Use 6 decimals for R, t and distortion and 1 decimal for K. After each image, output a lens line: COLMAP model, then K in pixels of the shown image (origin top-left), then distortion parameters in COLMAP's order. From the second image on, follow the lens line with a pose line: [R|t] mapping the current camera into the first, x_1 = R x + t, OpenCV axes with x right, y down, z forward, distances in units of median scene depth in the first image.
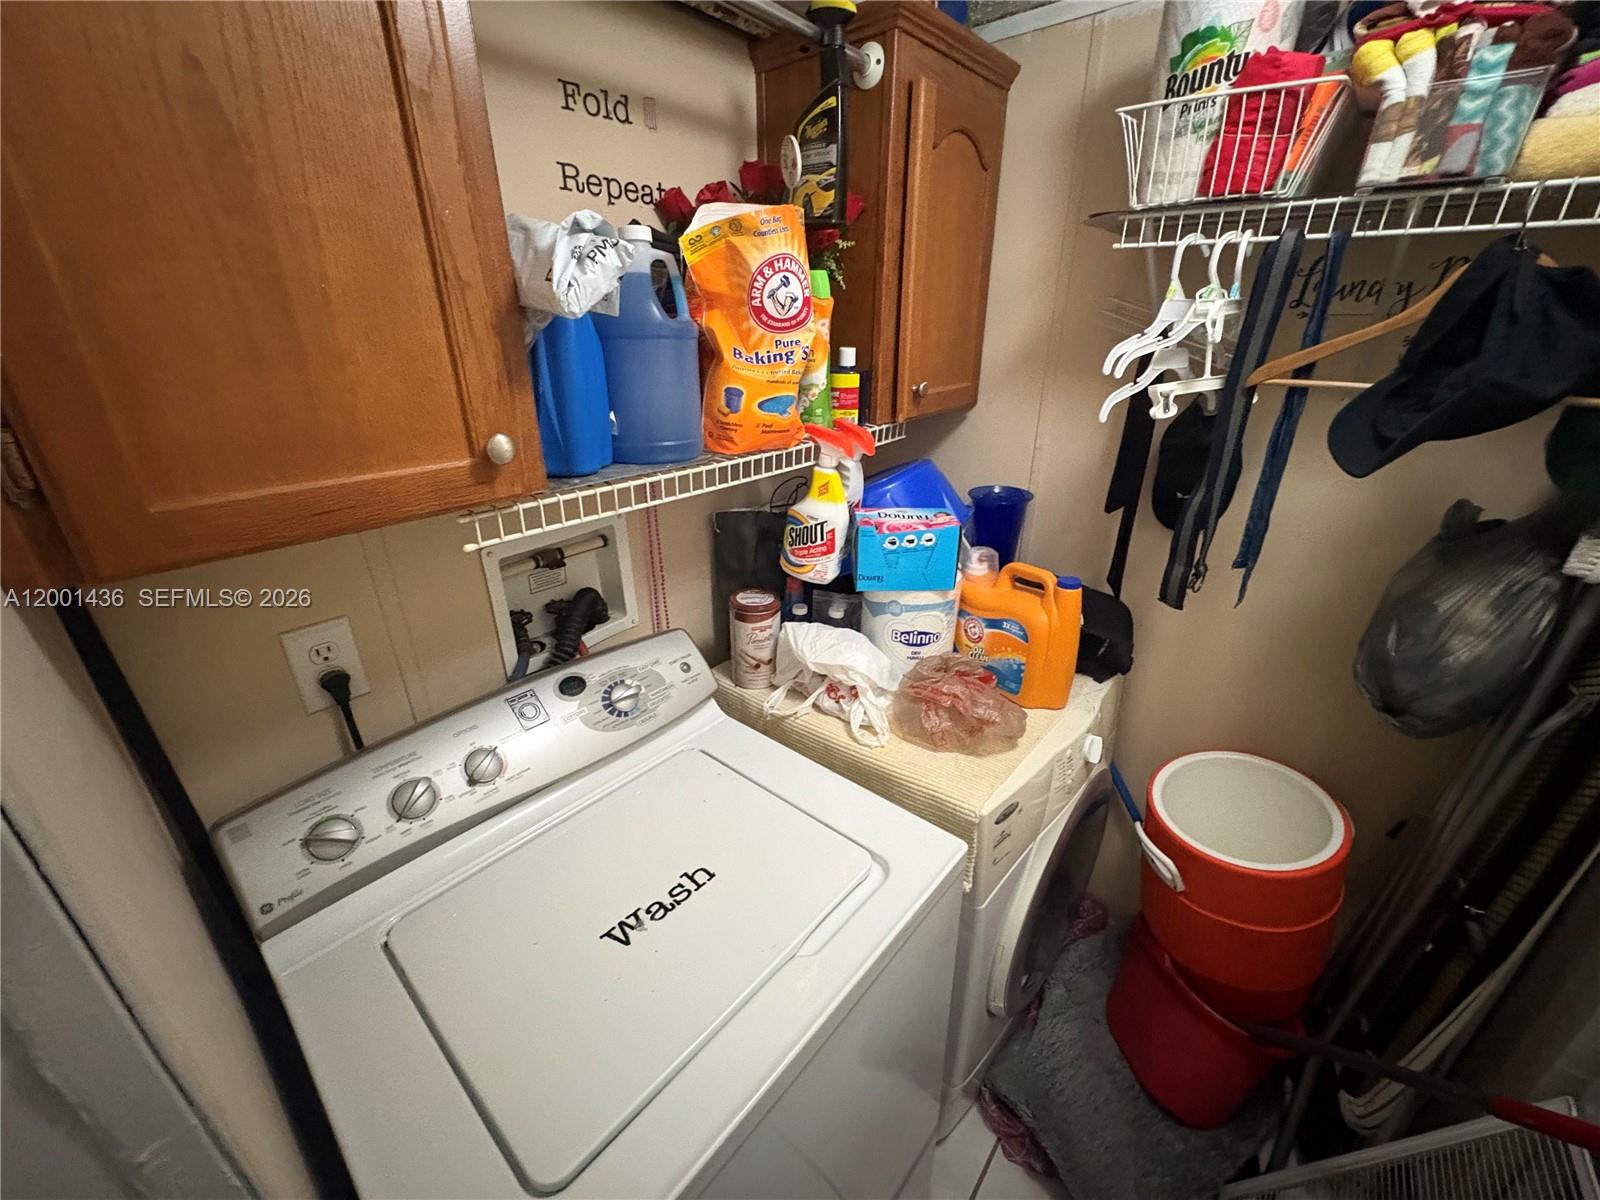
lens RADIAL K [[633.0, 0, 802.2], [0, 633.0, 599.2], [0, 0, 1]] dist [-0.000322, -0.000264]
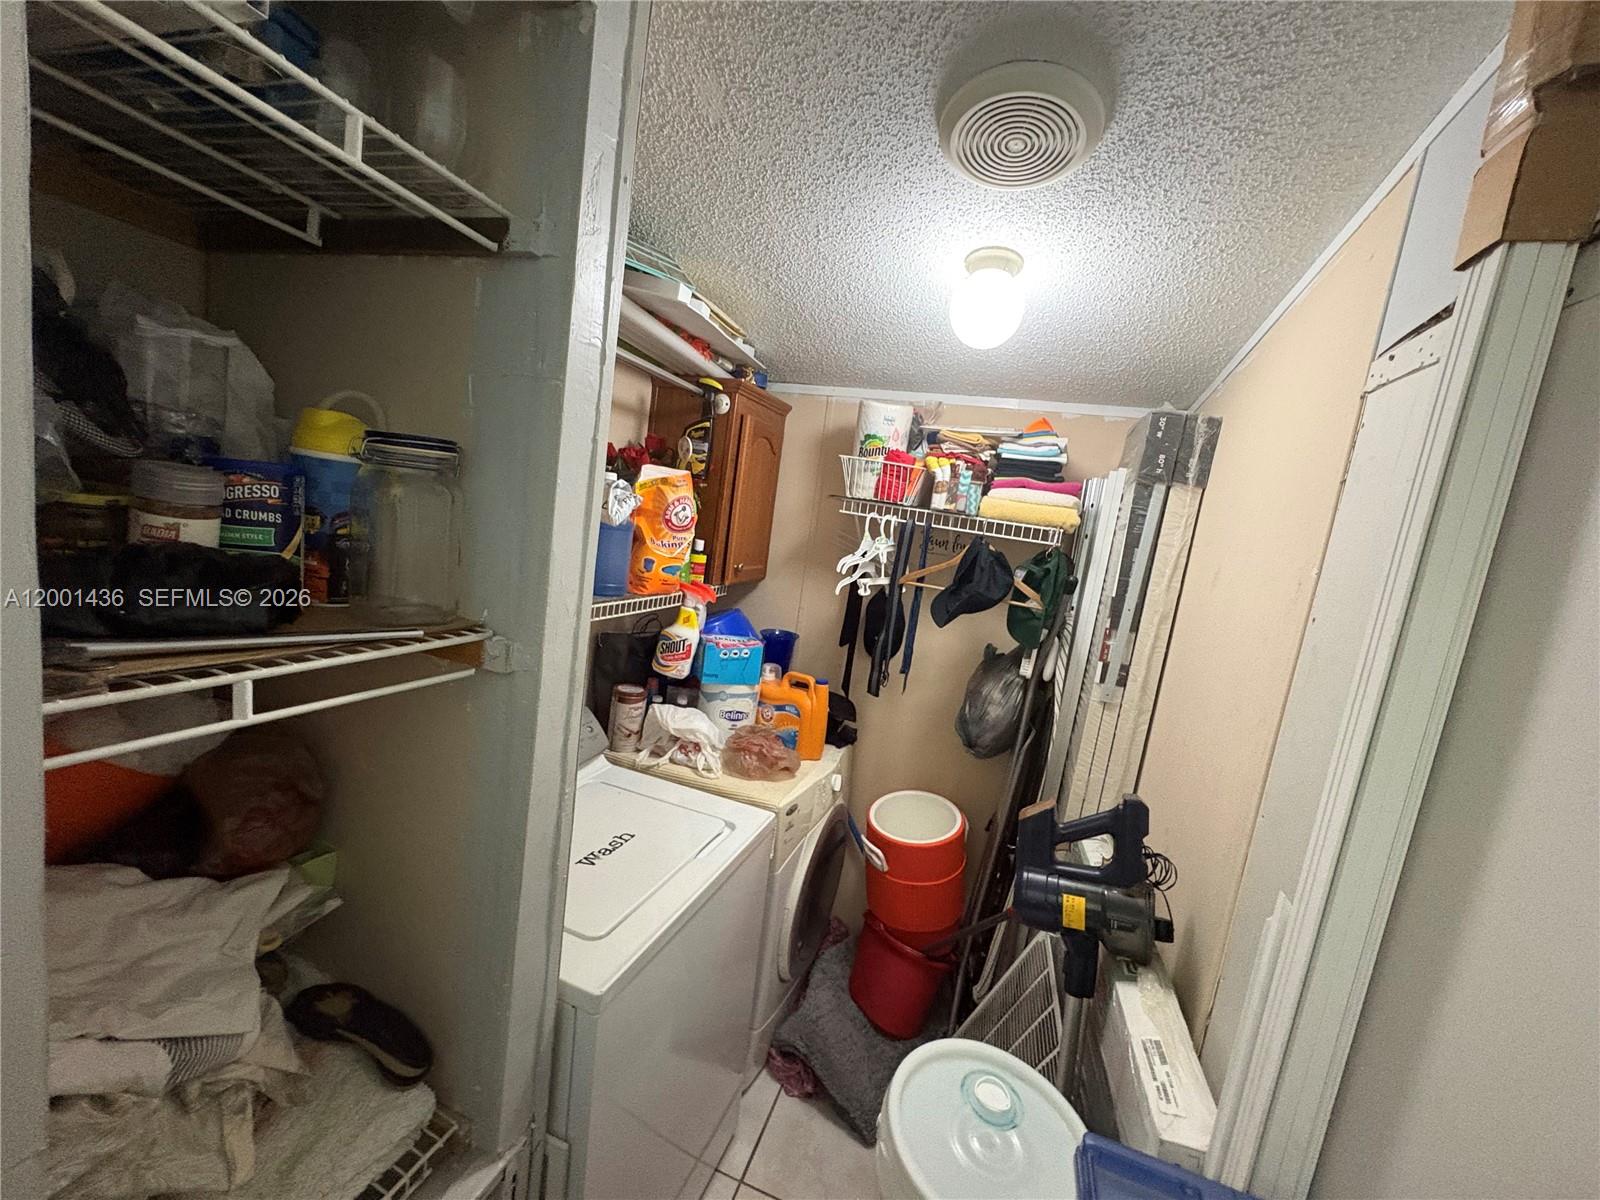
lens RADIAL K [[633.0, 0, 805.2], [0, 633.0, 600.4], [0, 0, 1]] dist [-0.000322, -0.000264]
pose [[0.924597, 0.081592, 0.372106, -0.303118], [0.012460, 0.969794, -0.243608, 0.188207], [-0.380743, 0.229876, 0.895652, -0.629217]]
